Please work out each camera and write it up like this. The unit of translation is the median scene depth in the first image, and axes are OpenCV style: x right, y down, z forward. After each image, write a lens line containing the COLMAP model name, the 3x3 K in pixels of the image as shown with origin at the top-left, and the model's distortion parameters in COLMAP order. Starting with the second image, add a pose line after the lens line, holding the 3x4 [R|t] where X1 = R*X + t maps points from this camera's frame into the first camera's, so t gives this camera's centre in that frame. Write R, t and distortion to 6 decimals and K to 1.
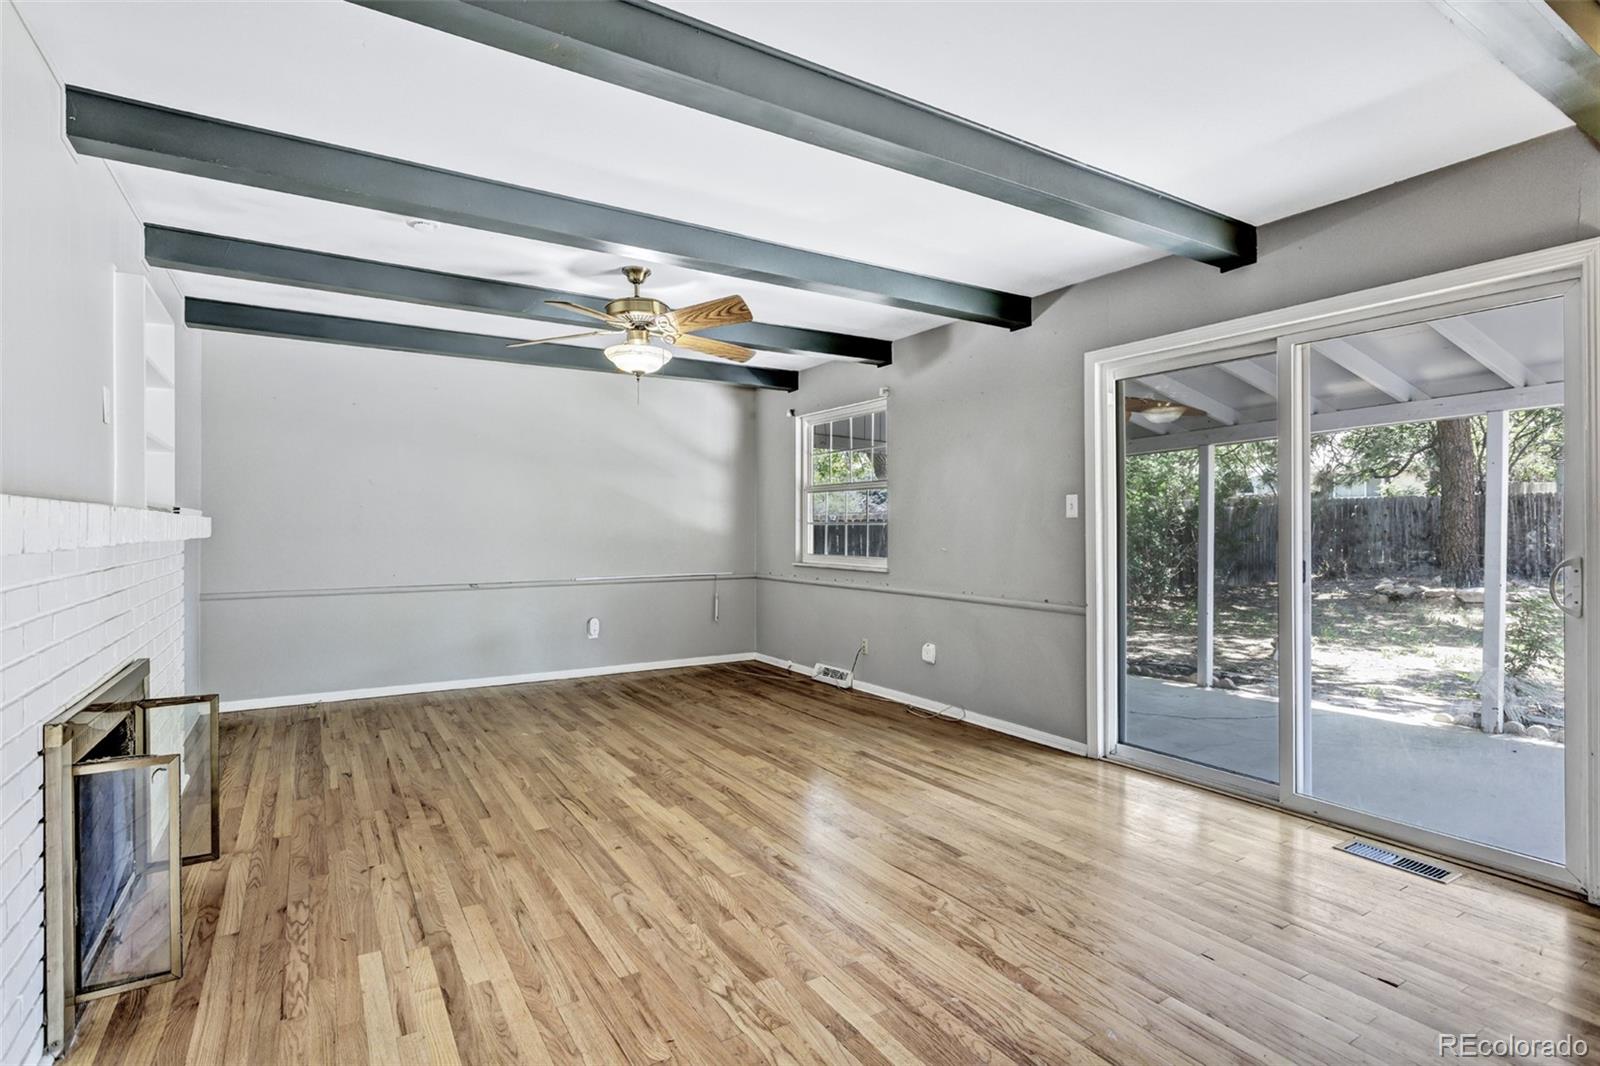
lens RADIAL K [[796.7, 0, 801.7], [0, 796.7, 532.9], [0, 0, 1]] dist [-0.006989, 0.005106]
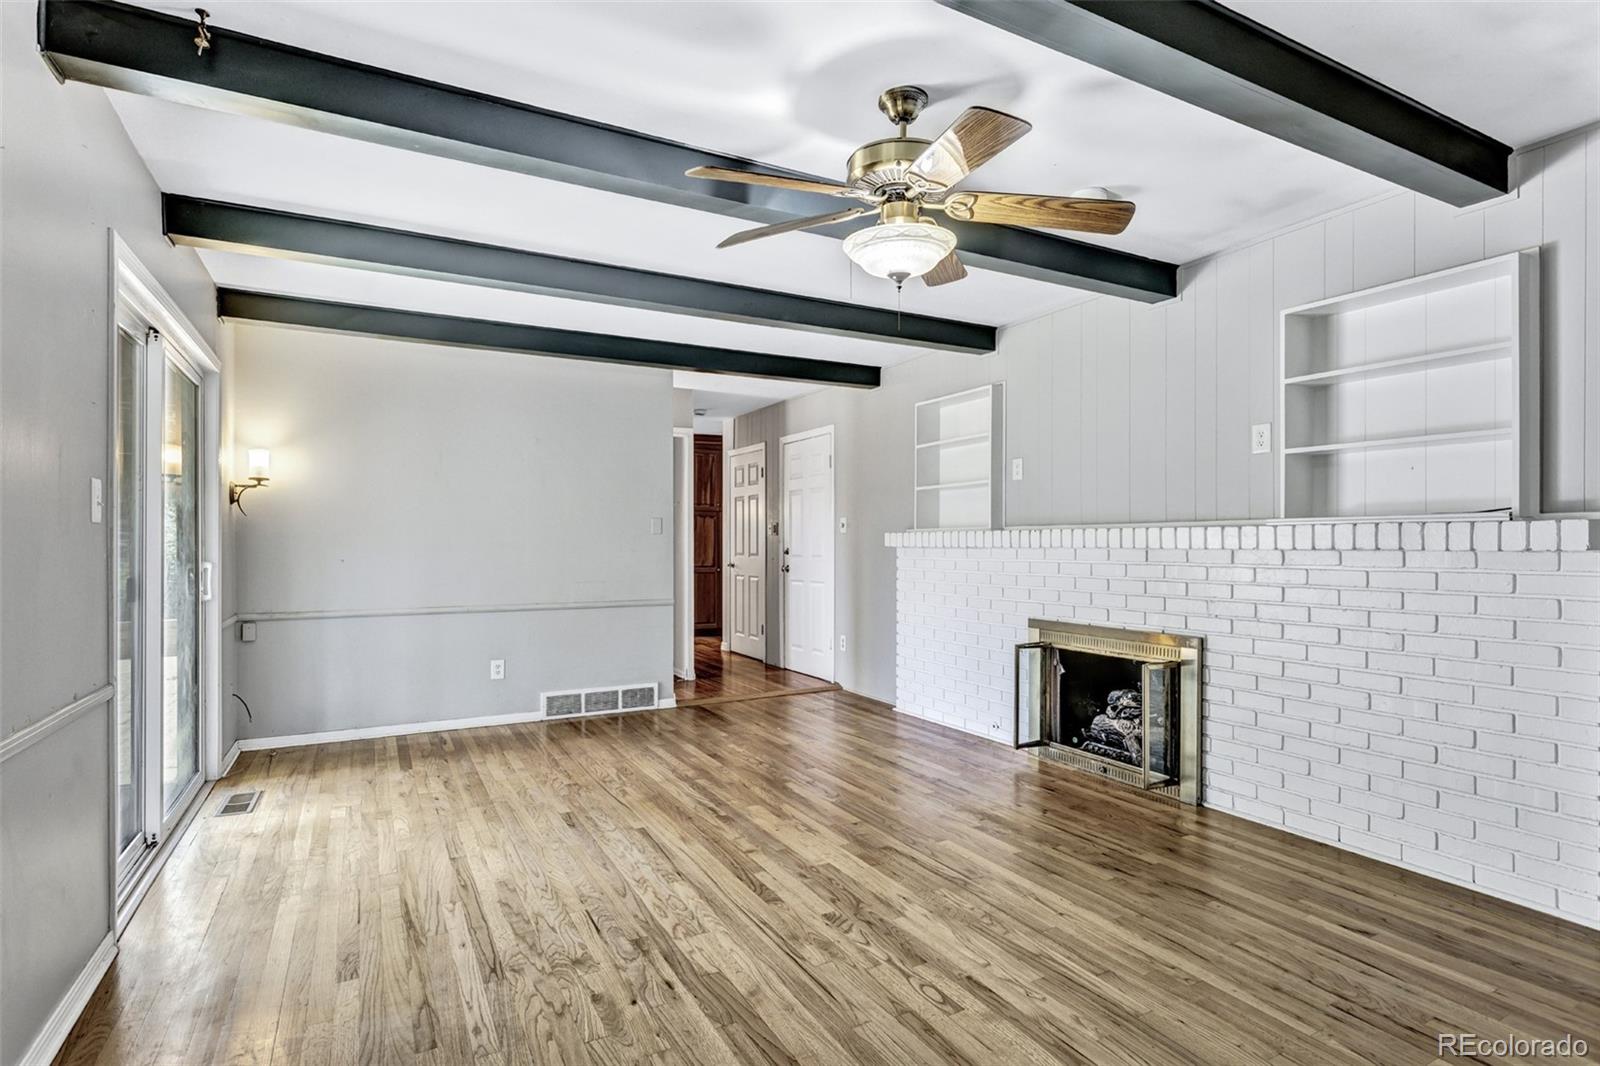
lens RADIAL K [[796.7, 0, 798.4], [0, 796.7, 538.4], [0, 0, 1]] dist [-0.006989, 0.005106]
pose [[-0.998214, 0.004188, 0.059598, -0.193761], [0.004233, 0.999991, 0.000631, -0.008303], [-0.059595, 0.000882, -0.998222, 1.883877]]
